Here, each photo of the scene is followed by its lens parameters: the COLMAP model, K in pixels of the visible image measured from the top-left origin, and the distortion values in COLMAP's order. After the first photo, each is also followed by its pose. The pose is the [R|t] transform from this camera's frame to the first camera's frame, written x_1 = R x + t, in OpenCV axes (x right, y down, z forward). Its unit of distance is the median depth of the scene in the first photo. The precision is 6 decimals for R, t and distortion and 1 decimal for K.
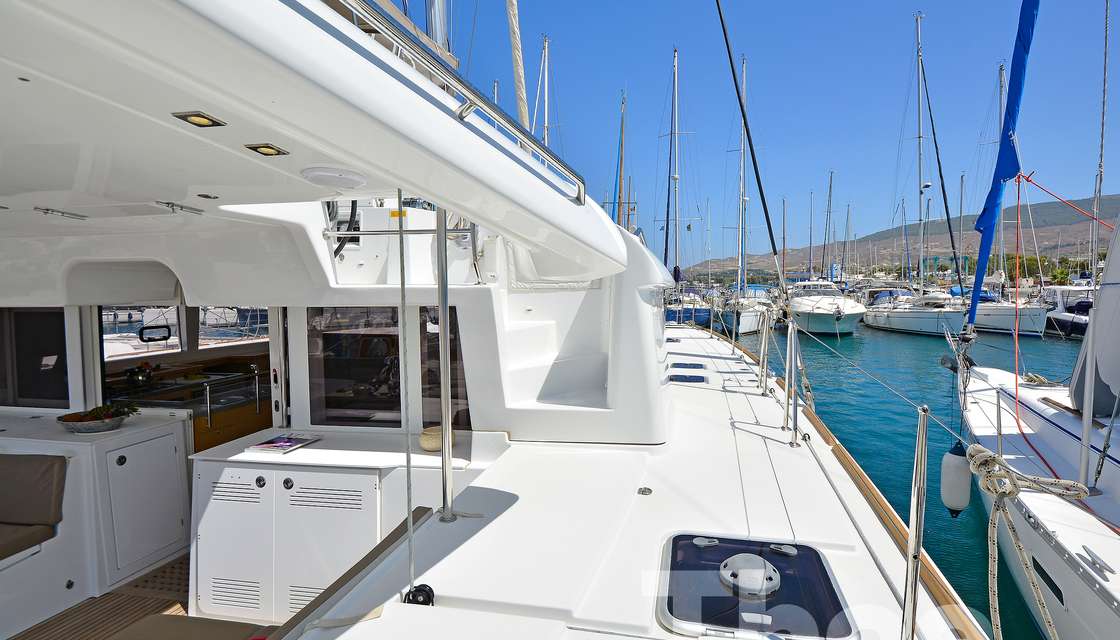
lens RADIAL K [[540.0, 0, 589.4], [0, 540.0, 312.8], [0, 0, 1]] dist [0.025289, -0.015082]
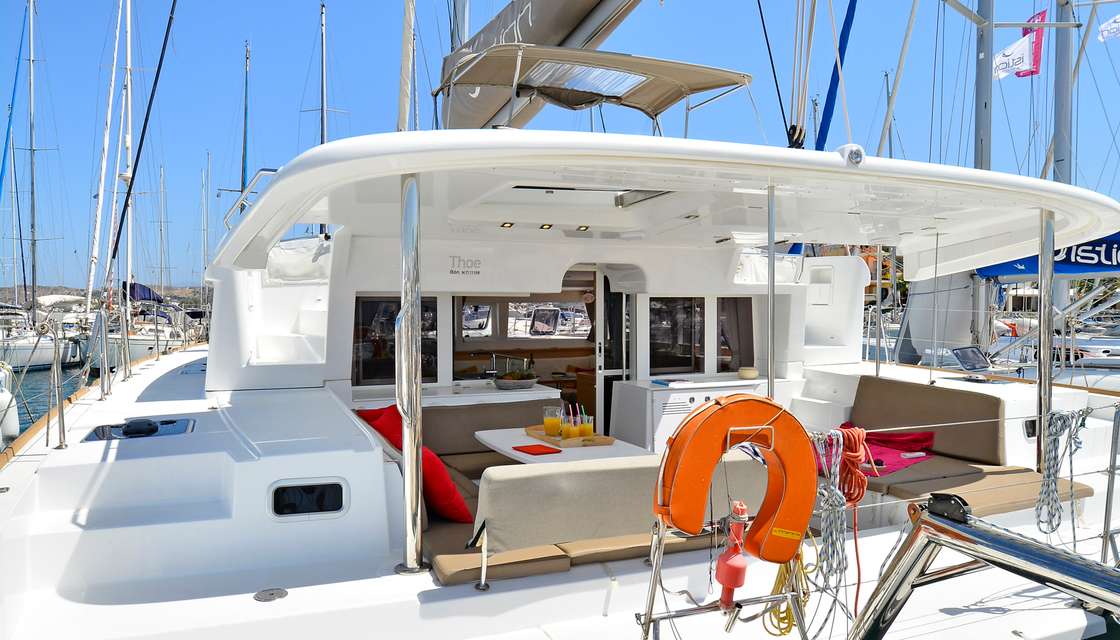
lens RADIAL K [[737.3, 0, 545.6], [0, 737.3, 318.9], [0, 0, 1]] dist [-0.008029, -0.001482]
pose [[0.840701, -0.004565, 0.541480, -1.823234], [0.017491, 0.999672, -0.018729, 0.080821], [-0.541217, 0.025217, 0.840505, -0.546025]]
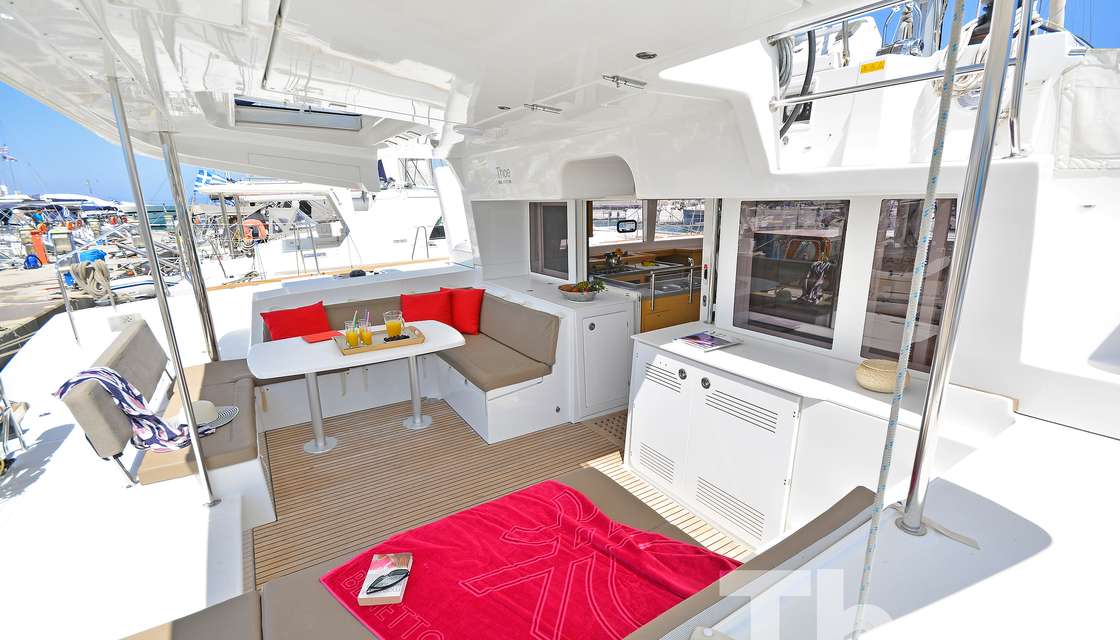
lens RADIAL K [[491.5, 0, 562.0], [0, 491.5, 328.2], [0, 0, 1]] dist [-0.010301, -0.000189]
pose [[0.681338, 0.182794, -0.708777, -0.095877], [-0.020137, 0.972630, 0.231484, 0.012732], [0.731692, -0.143446, 0.666371, 0.186665]]
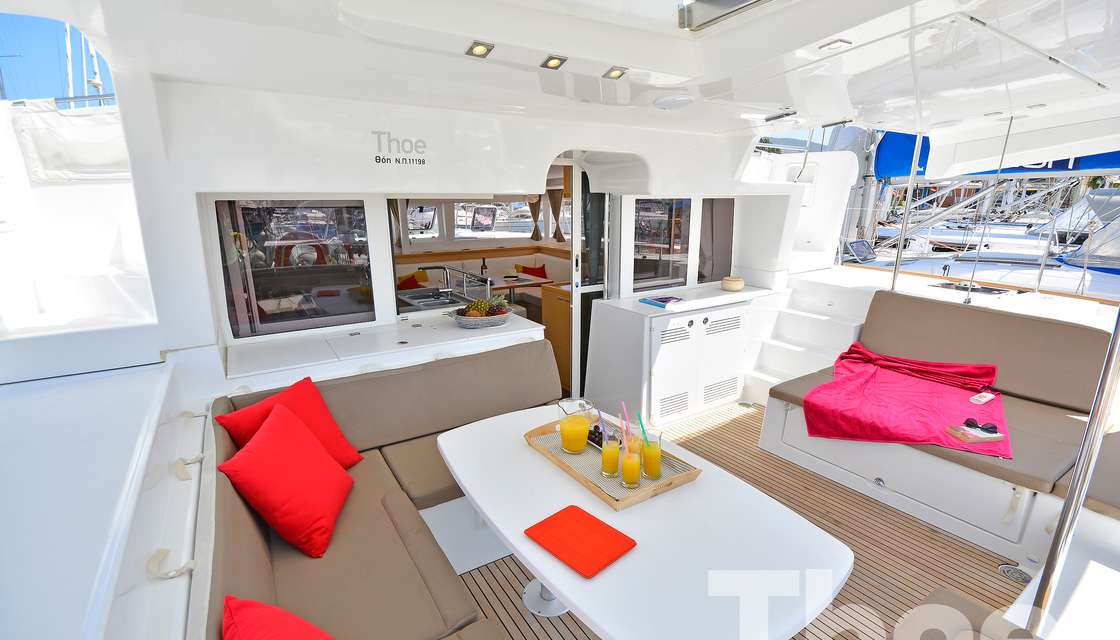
lens RADIAL K [[491.5, 0, 562.0], [0, 491.5, 328.2], [0, 0, 1]] dist [-0.010301, -0.000189]
pose [[0.730721, -0.167156, 0.661895, -1.410472], [0.025832, 0.975636, 0.217871, 0.028255], [-0.682187, -0.142105, 0.717236, 0.254069]]
